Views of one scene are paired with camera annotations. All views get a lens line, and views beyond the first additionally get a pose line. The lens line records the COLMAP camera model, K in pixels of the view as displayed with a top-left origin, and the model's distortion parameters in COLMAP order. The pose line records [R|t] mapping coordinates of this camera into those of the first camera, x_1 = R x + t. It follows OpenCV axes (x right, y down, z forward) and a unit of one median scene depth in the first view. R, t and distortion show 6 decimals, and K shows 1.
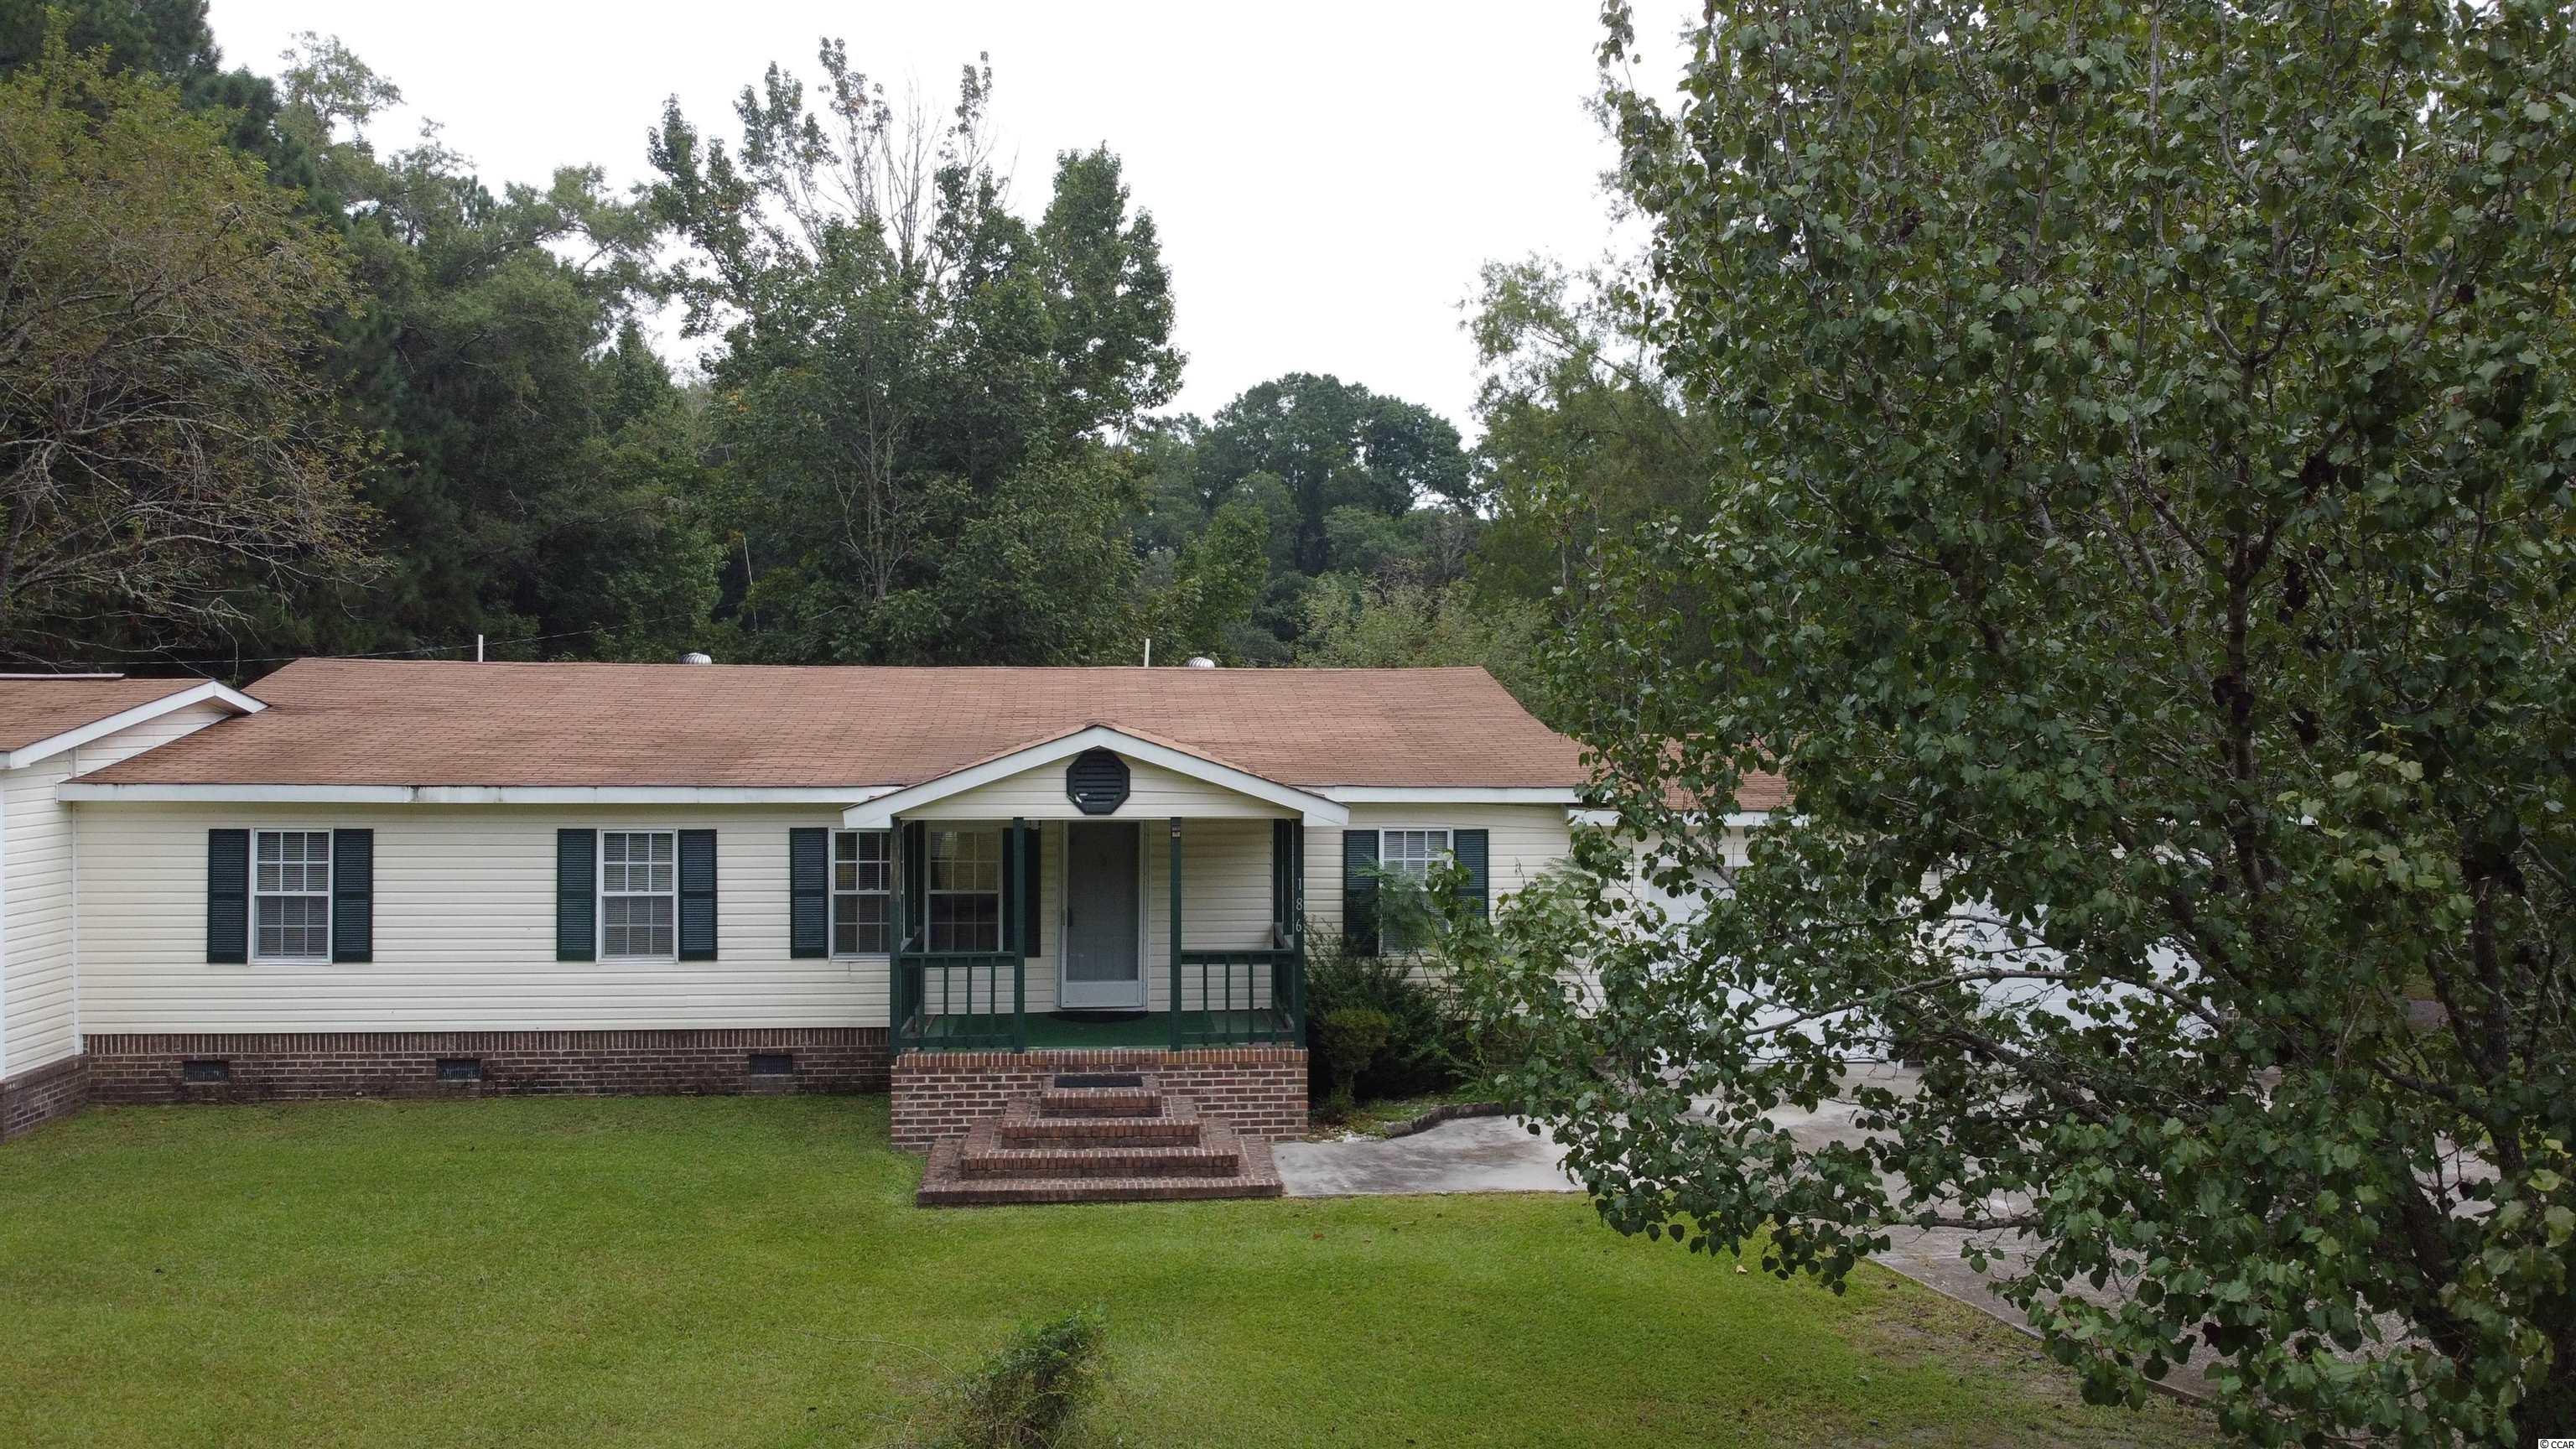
lens RADIAL K [[1954.0, 0, 1291.2], [0, 1954.0, 721.2], [0, 0, 1]] dist [-0.004876, 0.002963]
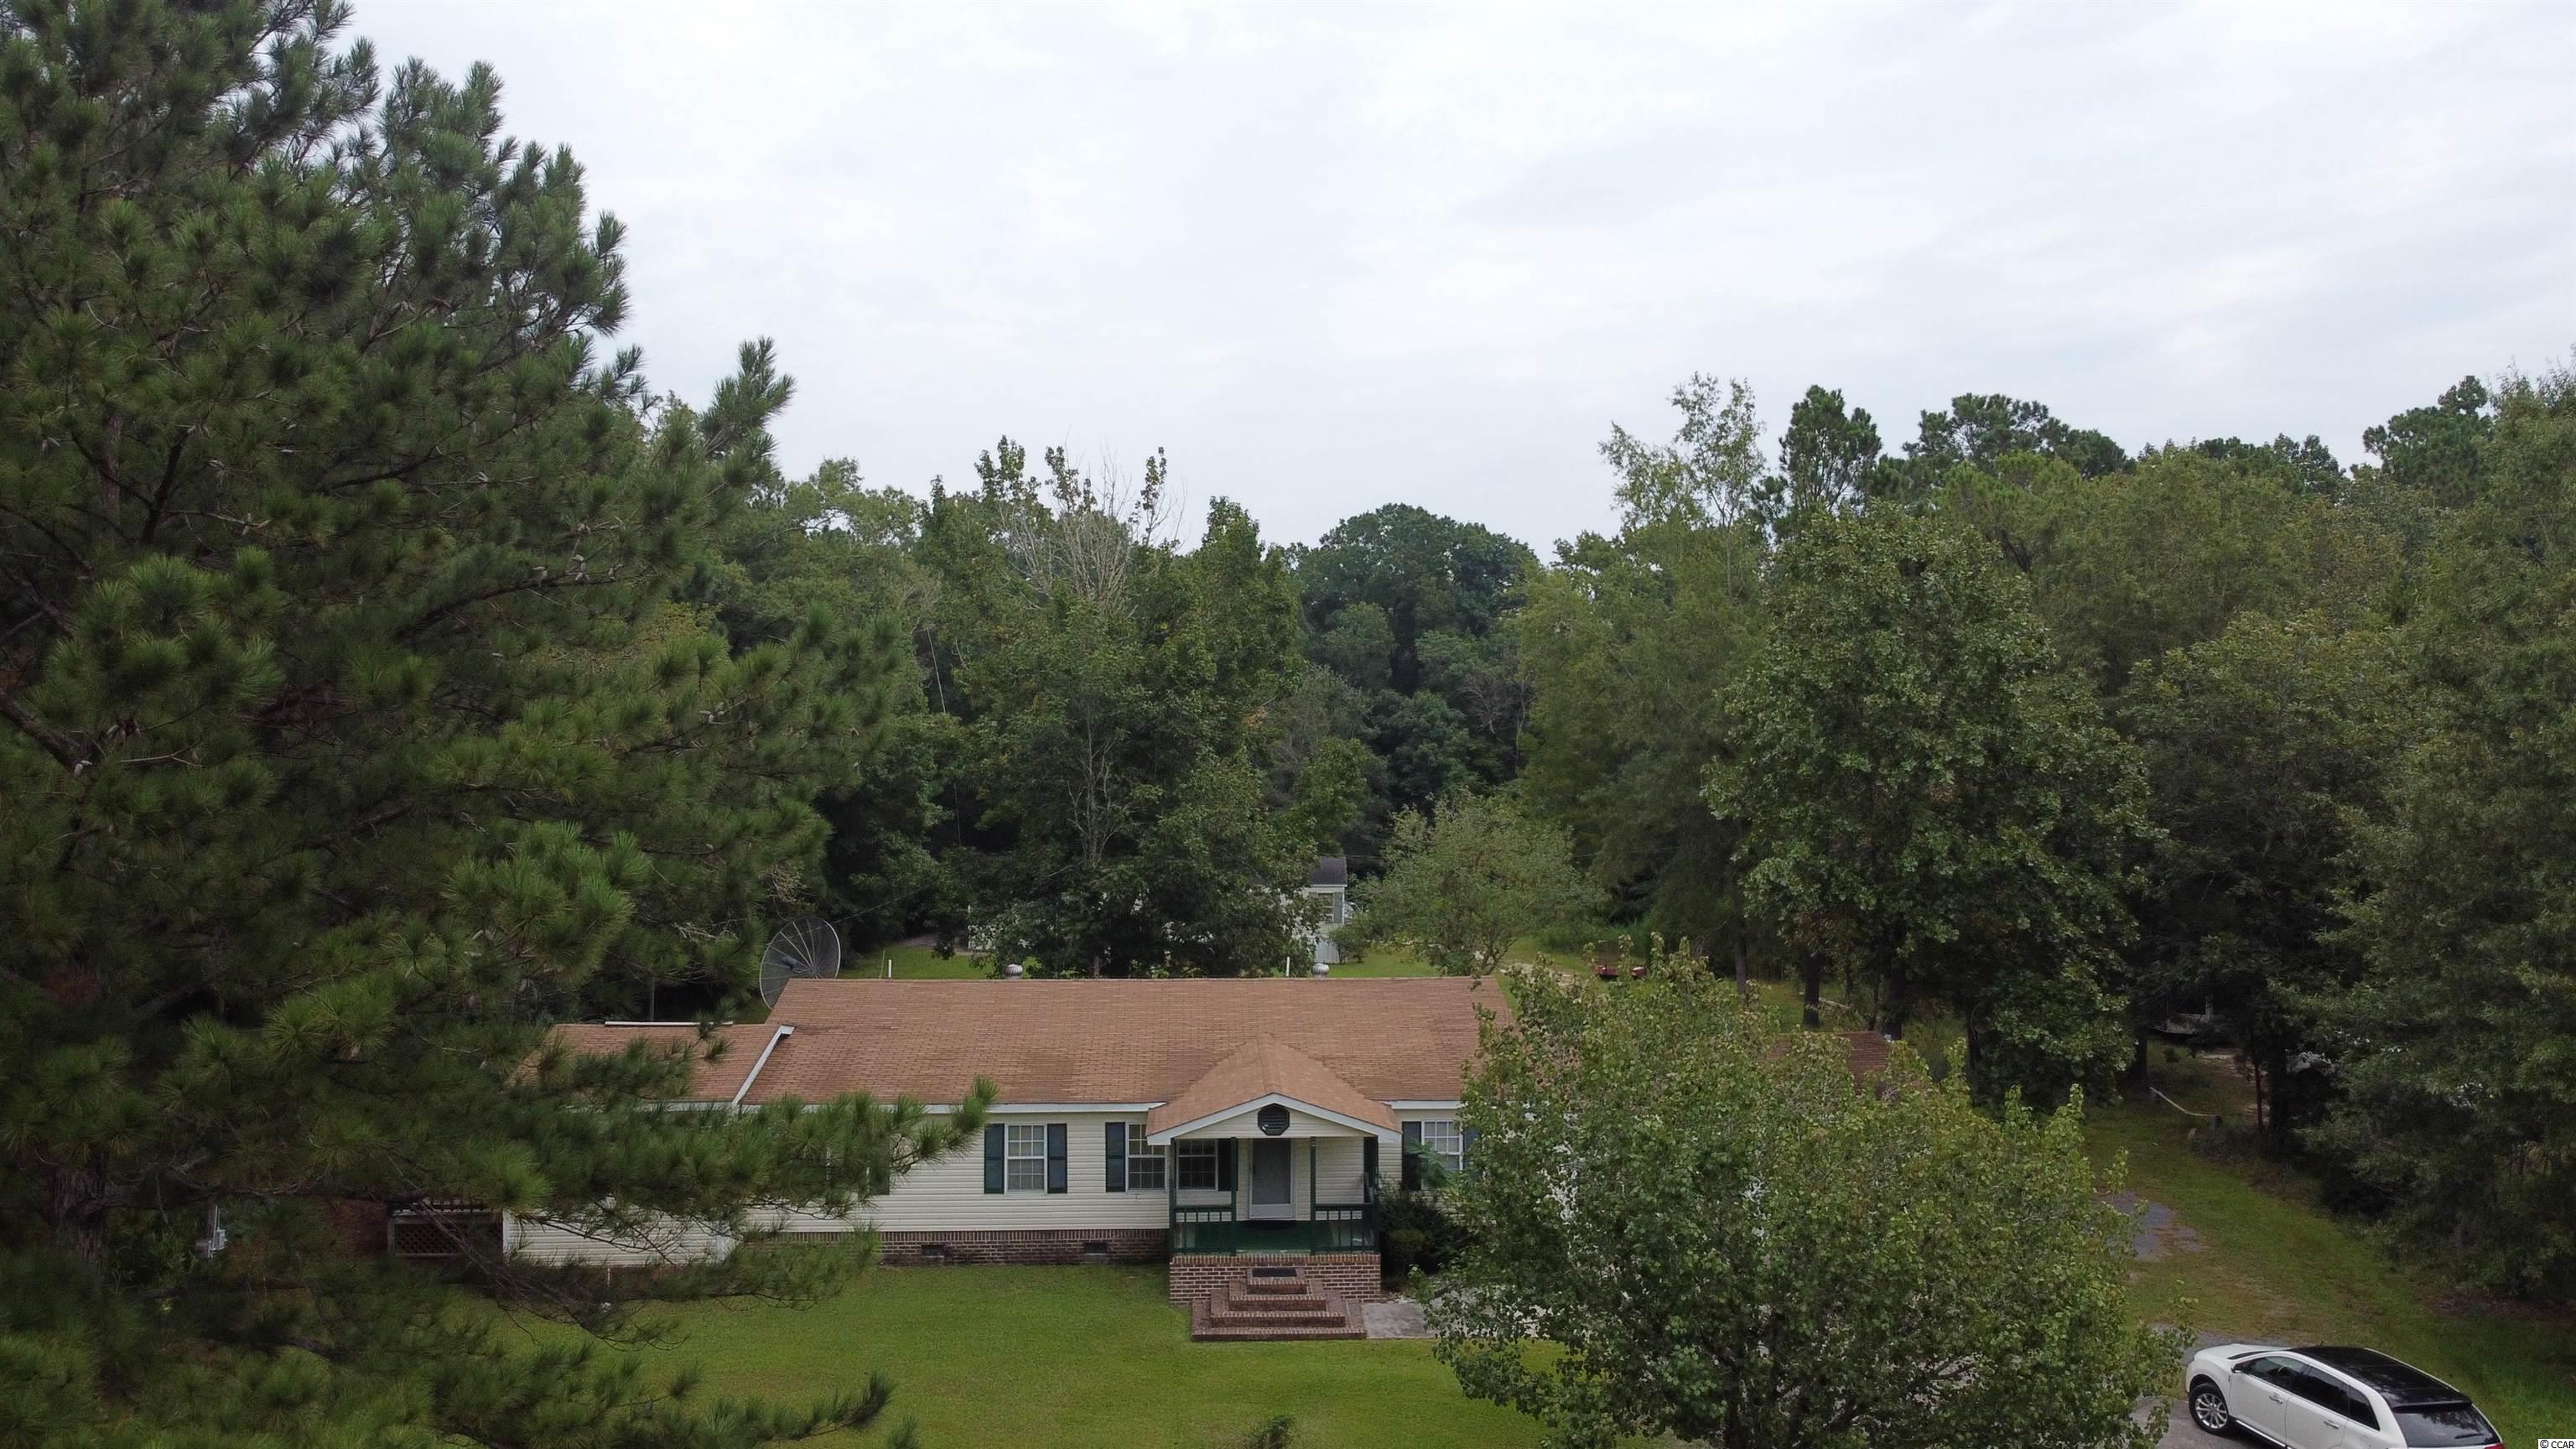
lens RADIAL K [[2034.0, 0, 1295.3], [0, 2034.0, 688.9], [0, 0, 1]] dist [0.005050, 0.002735]
pose [[0.998786, -0.000081, -0.049261, 0.012199], [0.000170, 0.999998, 0.001790, -0.207206], [0.049261, -0.001796, 0.998784, -0.533945]]
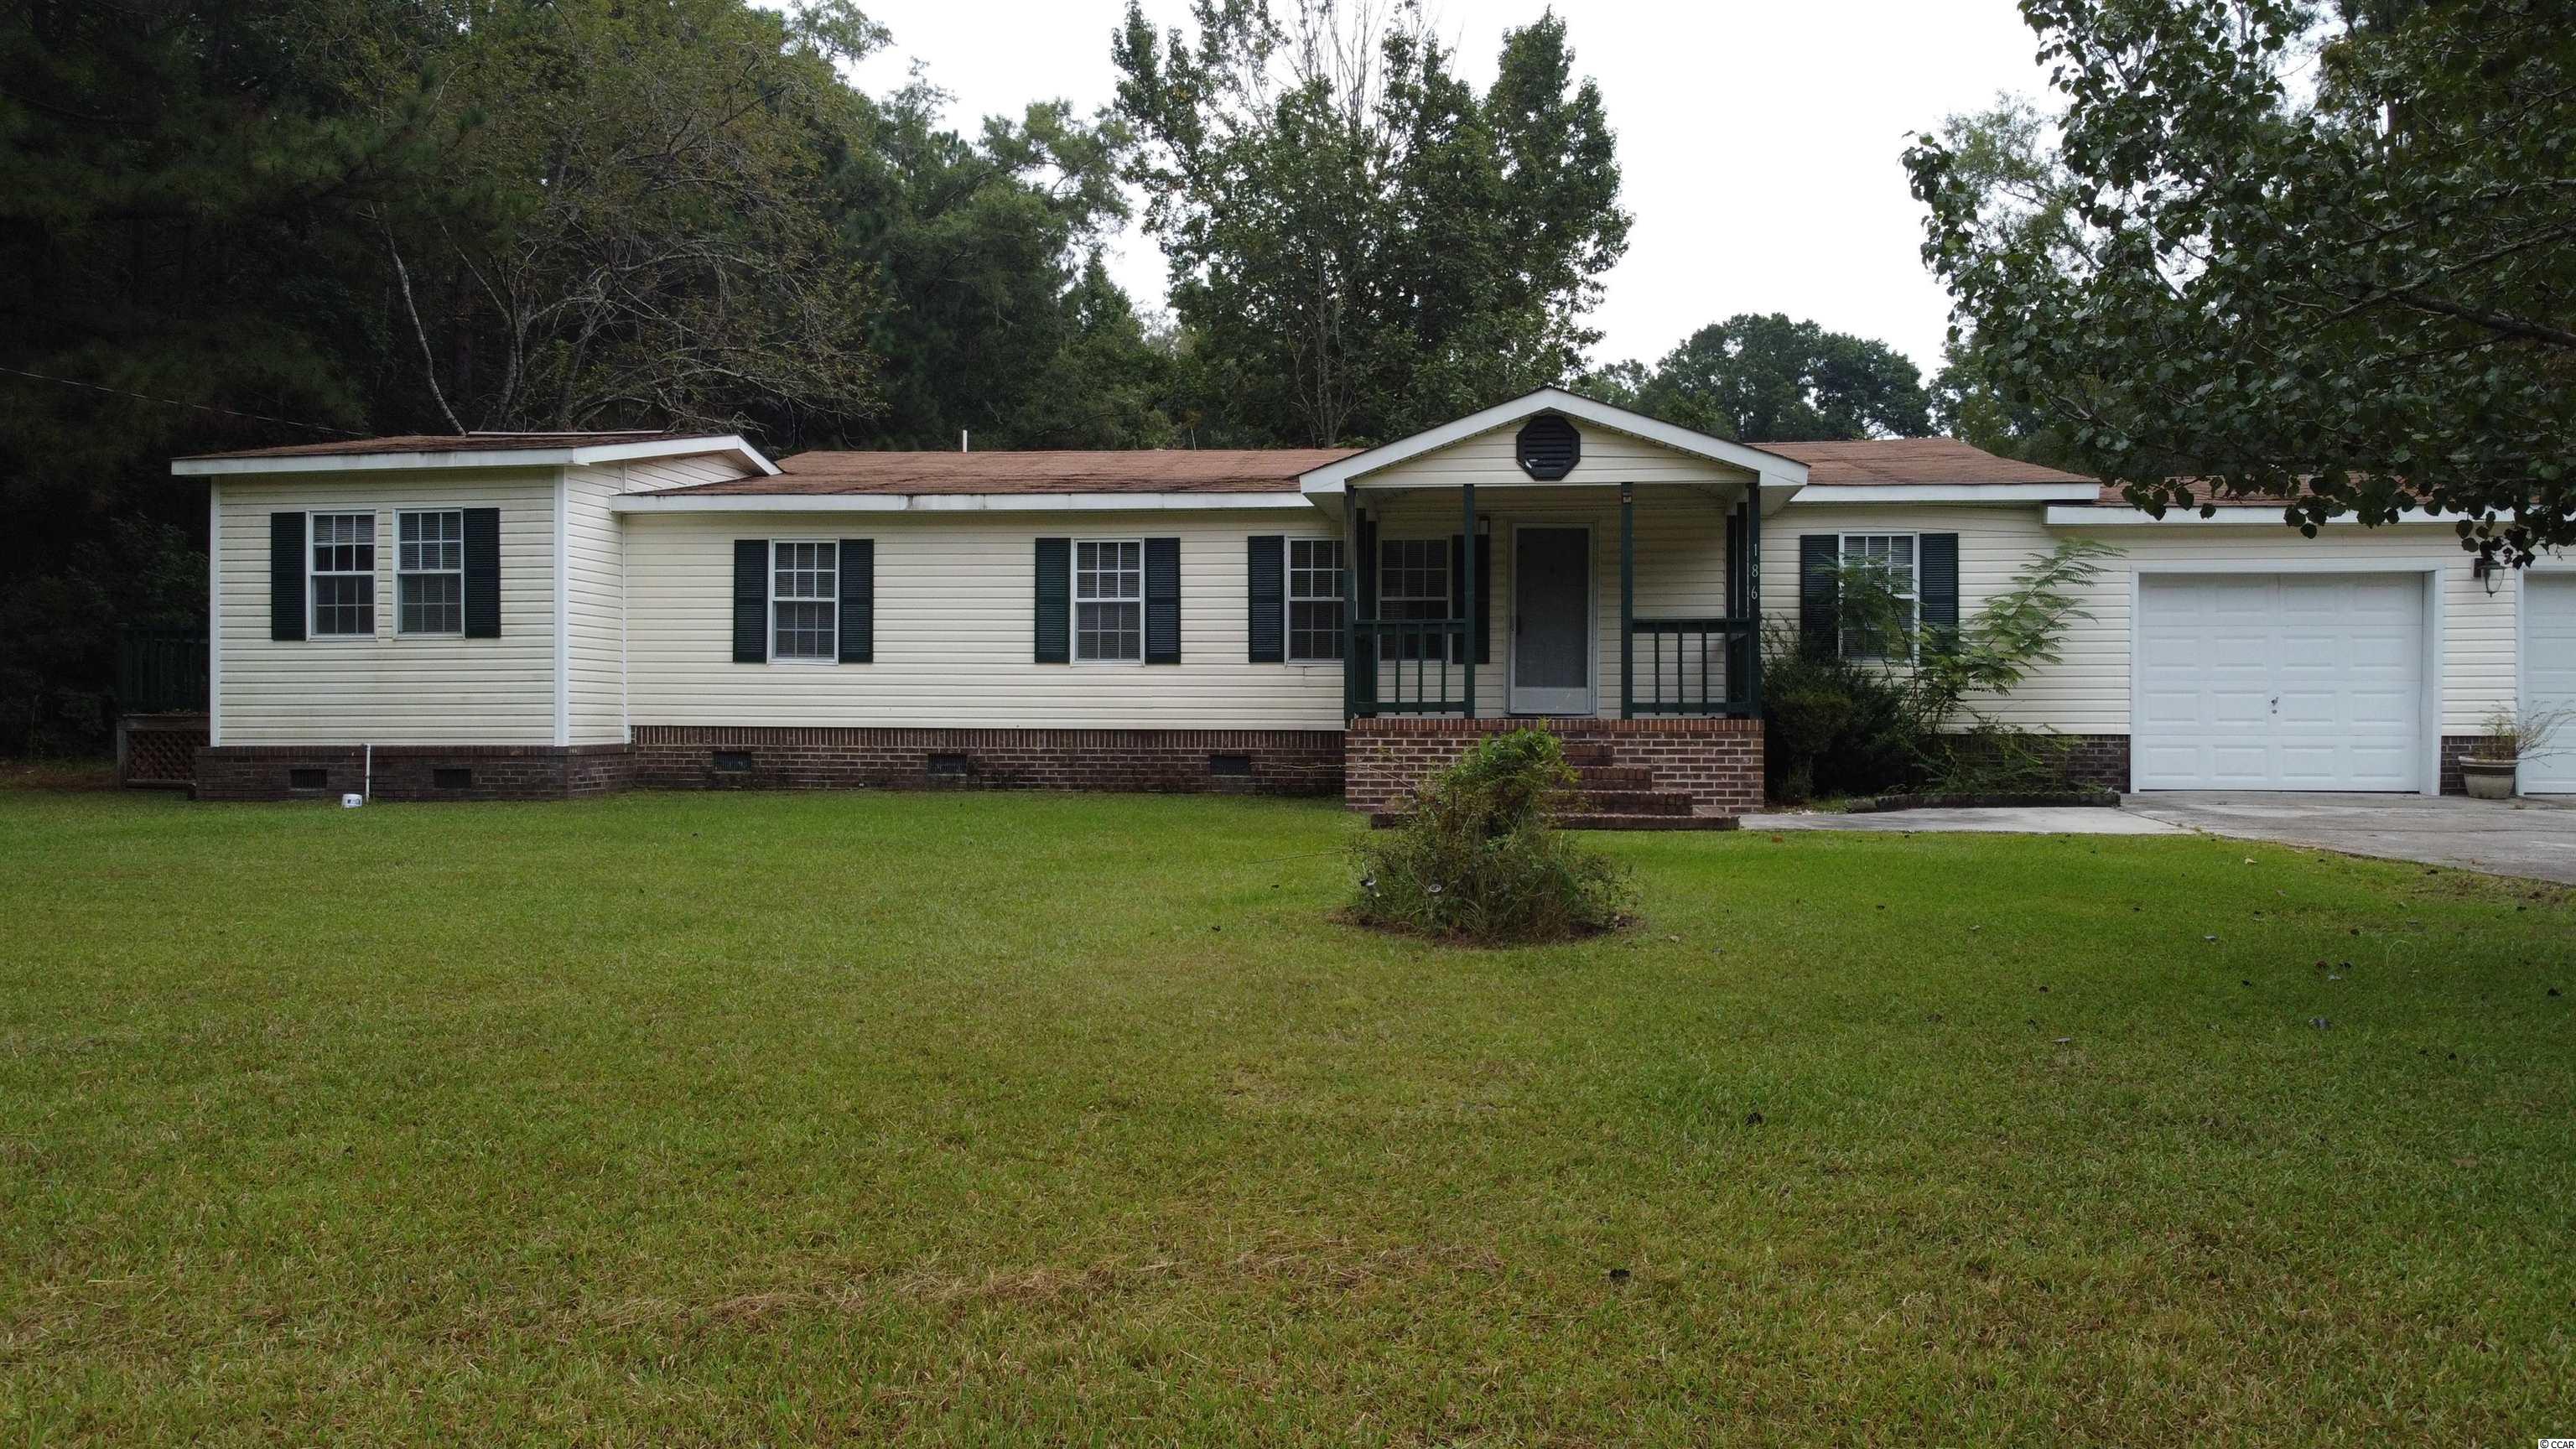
lens RADIAL K [[1950.4, 0, 1296.6], [0, 1950.4, 733.0], [0, 0, 1]] dist [0.003593, -0.006647]
pose [[0.975545, 0.000500, -0.219800, -0.002667], [-0.000653, 1.000000, -0.000620, 0.090610], [0.219800, 0.000749, 0.975545, -0.000712]]
